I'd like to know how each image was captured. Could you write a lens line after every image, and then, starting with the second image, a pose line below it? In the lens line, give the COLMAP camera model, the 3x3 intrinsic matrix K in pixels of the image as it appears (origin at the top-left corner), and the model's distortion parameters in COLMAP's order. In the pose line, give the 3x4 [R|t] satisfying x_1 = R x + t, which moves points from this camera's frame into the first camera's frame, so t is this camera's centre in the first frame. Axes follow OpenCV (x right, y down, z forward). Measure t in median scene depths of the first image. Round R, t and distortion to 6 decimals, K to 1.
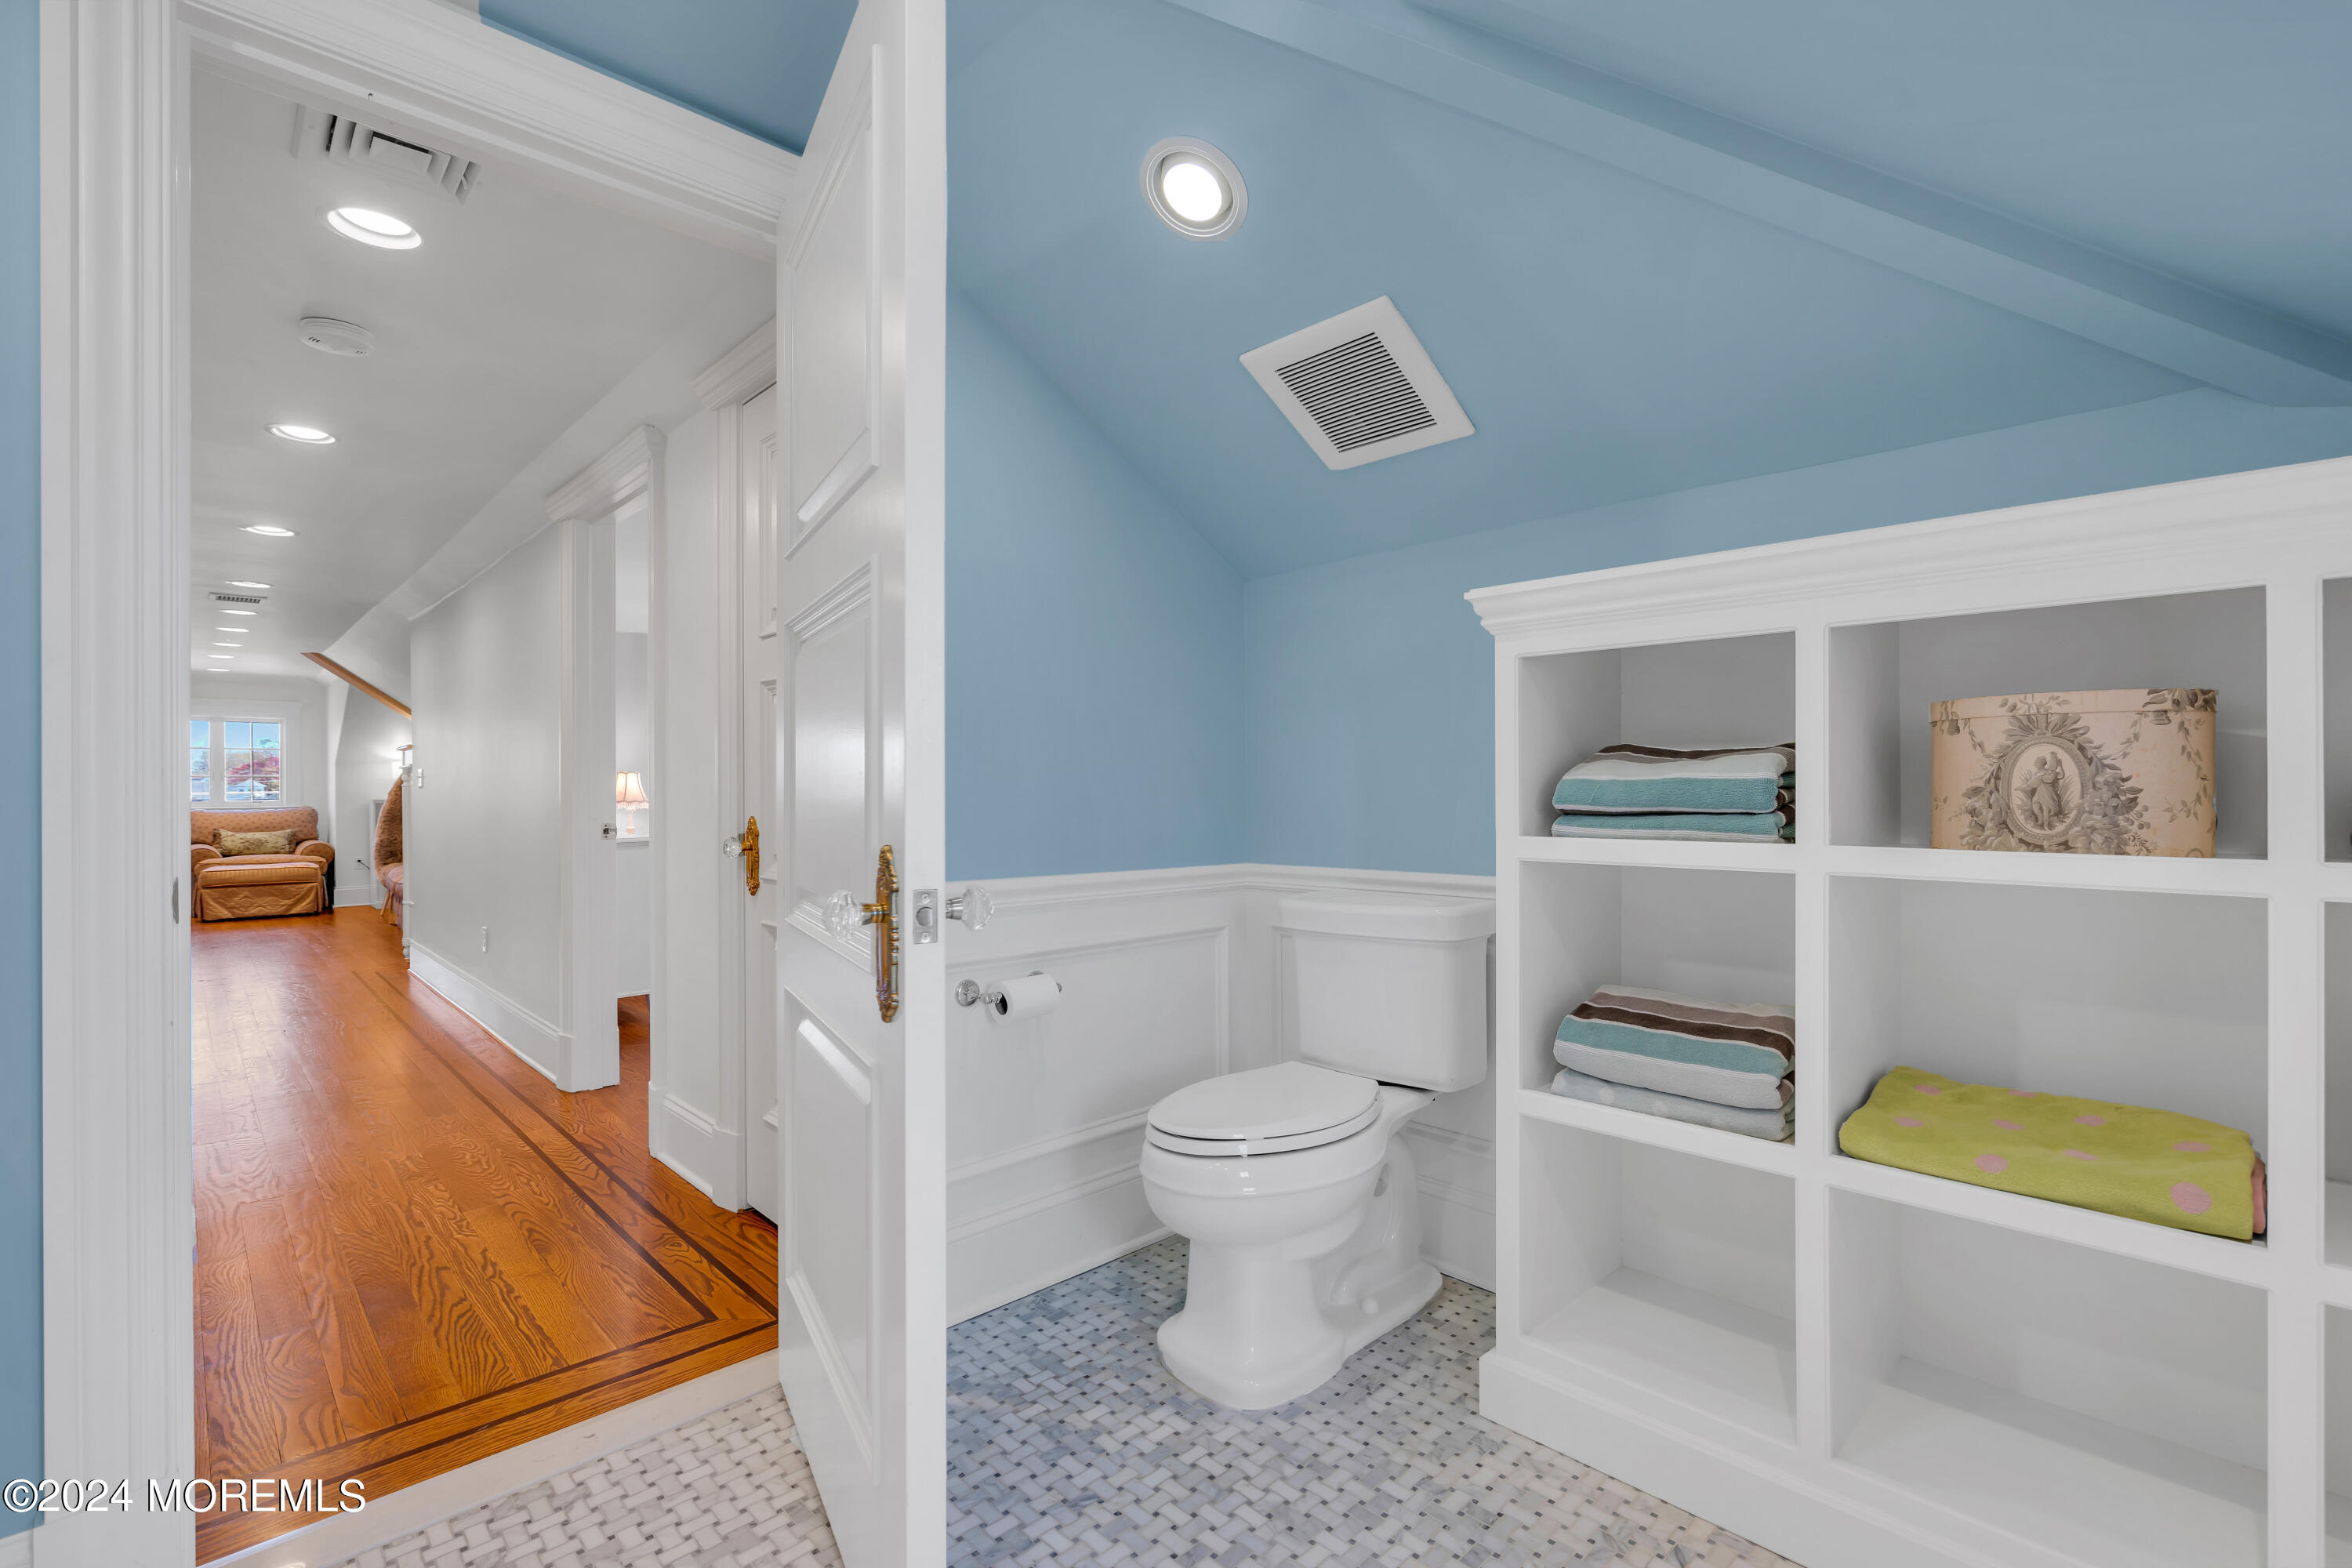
lens RADIAL K [[1048.4, 0, 1174.2], [0, 1048.4, 784.9], [0, 0, 1]] dist [-0.001215, 0.001174]
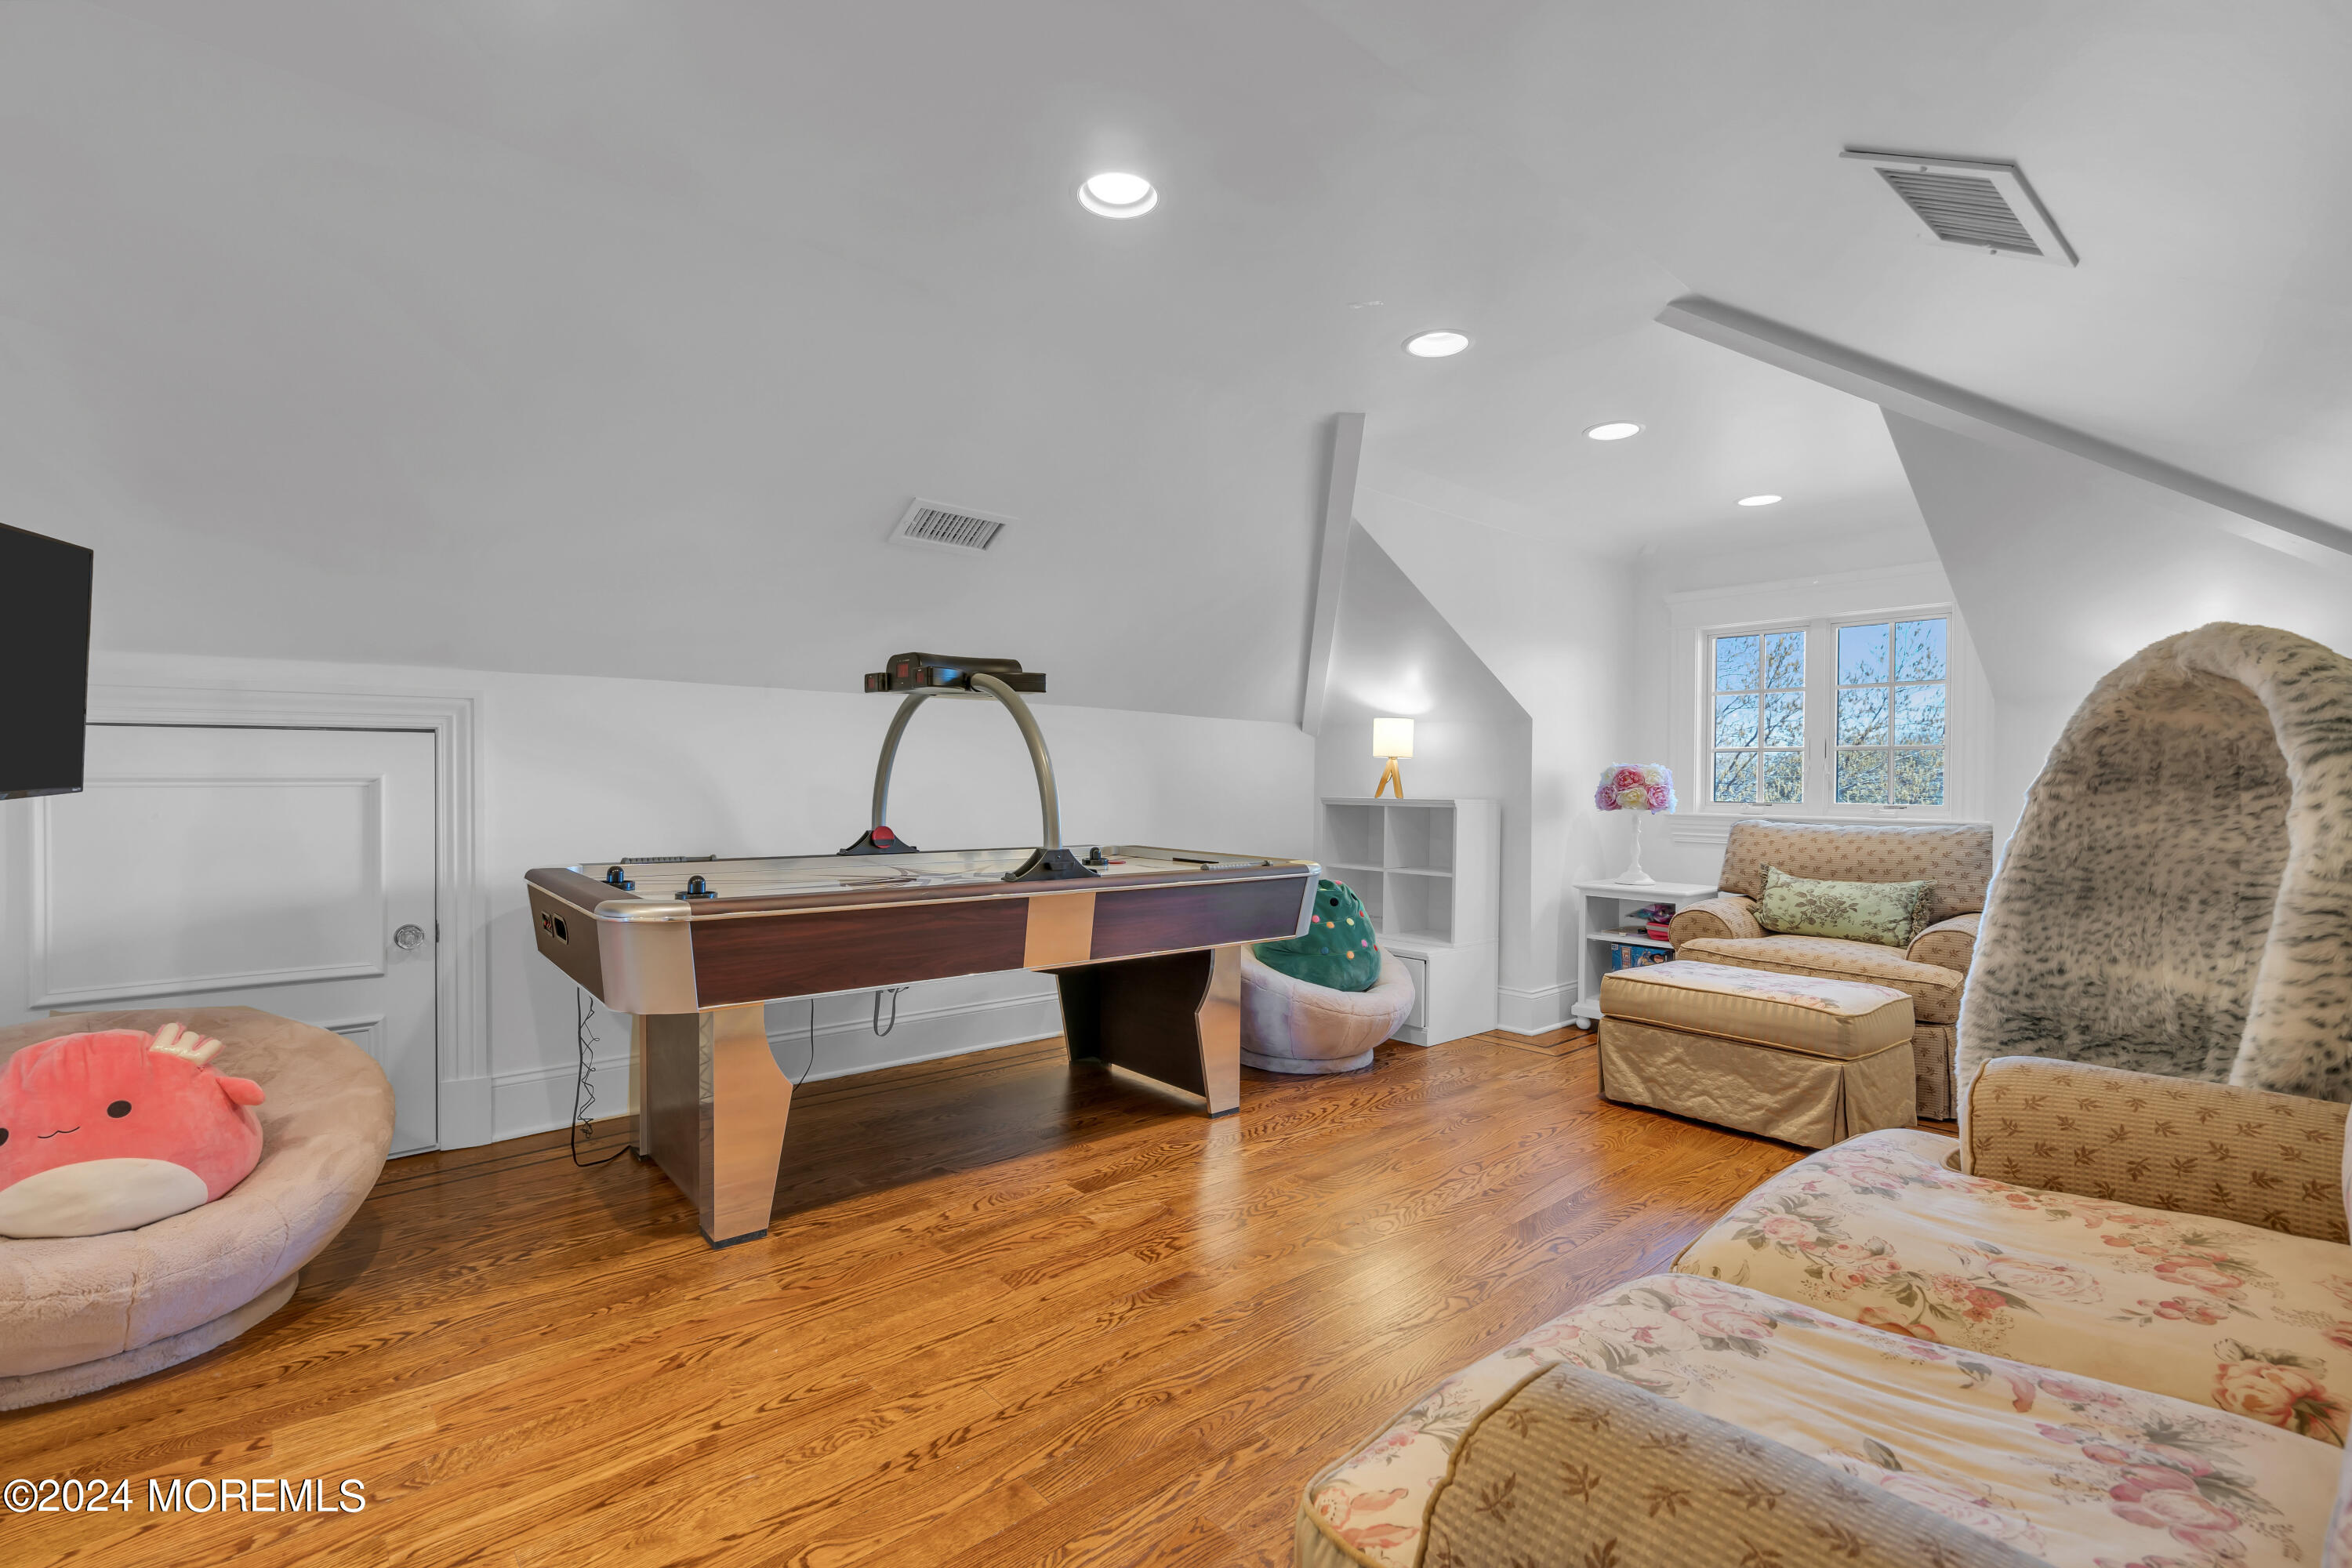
lens RADIAL K [[1048.4, 0, 1174.0], [0, 1048.4, 784.7], [0, 0, 1]] dist [-0.001215, 0.001174]
pose [[-0.066706, 0.007590, -0.997744, -0.460653], [-0.003107, 0.999965, 0.007814, 0.005634], [0.997768, 0.003621, -0.066680, 0.777818]]
